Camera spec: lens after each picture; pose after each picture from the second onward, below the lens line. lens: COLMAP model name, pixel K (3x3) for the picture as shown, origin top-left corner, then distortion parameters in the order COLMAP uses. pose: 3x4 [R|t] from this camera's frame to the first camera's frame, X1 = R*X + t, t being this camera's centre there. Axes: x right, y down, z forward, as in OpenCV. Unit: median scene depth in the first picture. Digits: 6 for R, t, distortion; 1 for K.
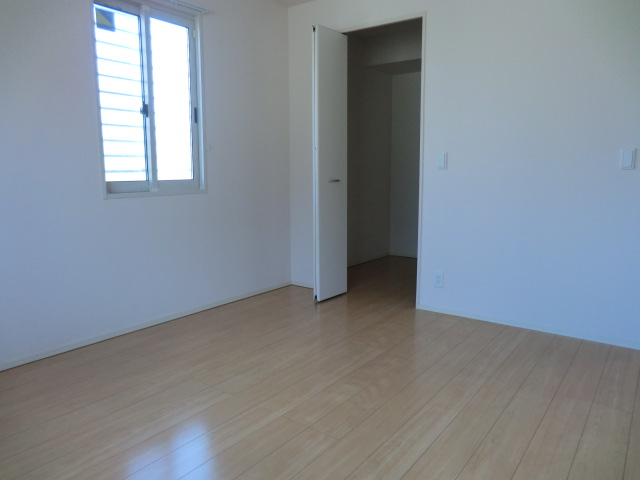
lens RADIAL K [[473.6, 0, 326.0], [0, 473.6, 235.6], [0, 0, 1]] dist [-0.046536, 0.069493]
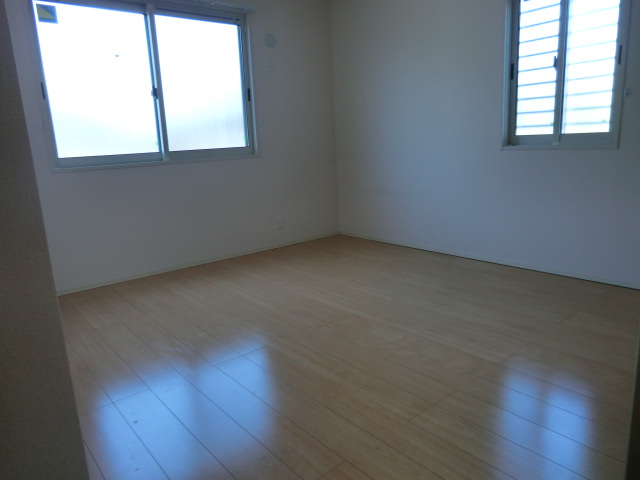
lens RADIAL K [[473.6, 0, 325.1], [0, 473.6, 240.6], [0, 0, 1]] dist [-0.046536, 0.069493]
pose [[-0.237356, 0.218916, -0.946434, 0.828903], [-0.088980, 0.965281, 0.245591, -0.107869], [0.967339, 0.142506, -0.209636, 0.819510]]
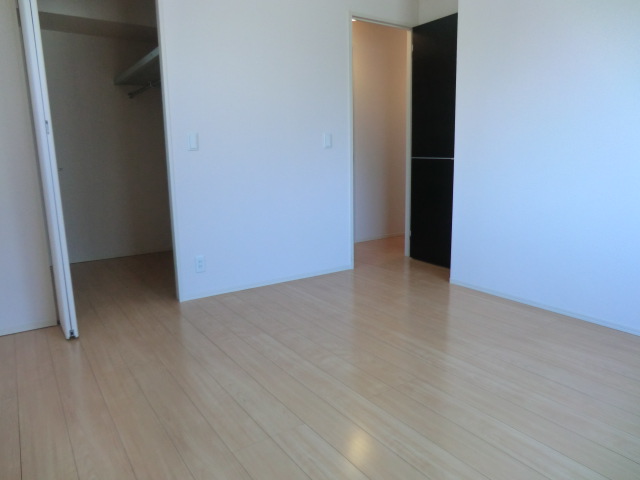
lens RADIAL K [[473.6, 0, 324.4], [0, 473.6, 236.3], [0, 0, 1]] dist [-0.046536, 0.069493]
pose [[0.330656, -0.181124, 0.926208, -0.684060], [0.150592, 0.978962, 0.137679, -0.071318], [-0.931659, 0.093955, 0.350976, 0.490368]]
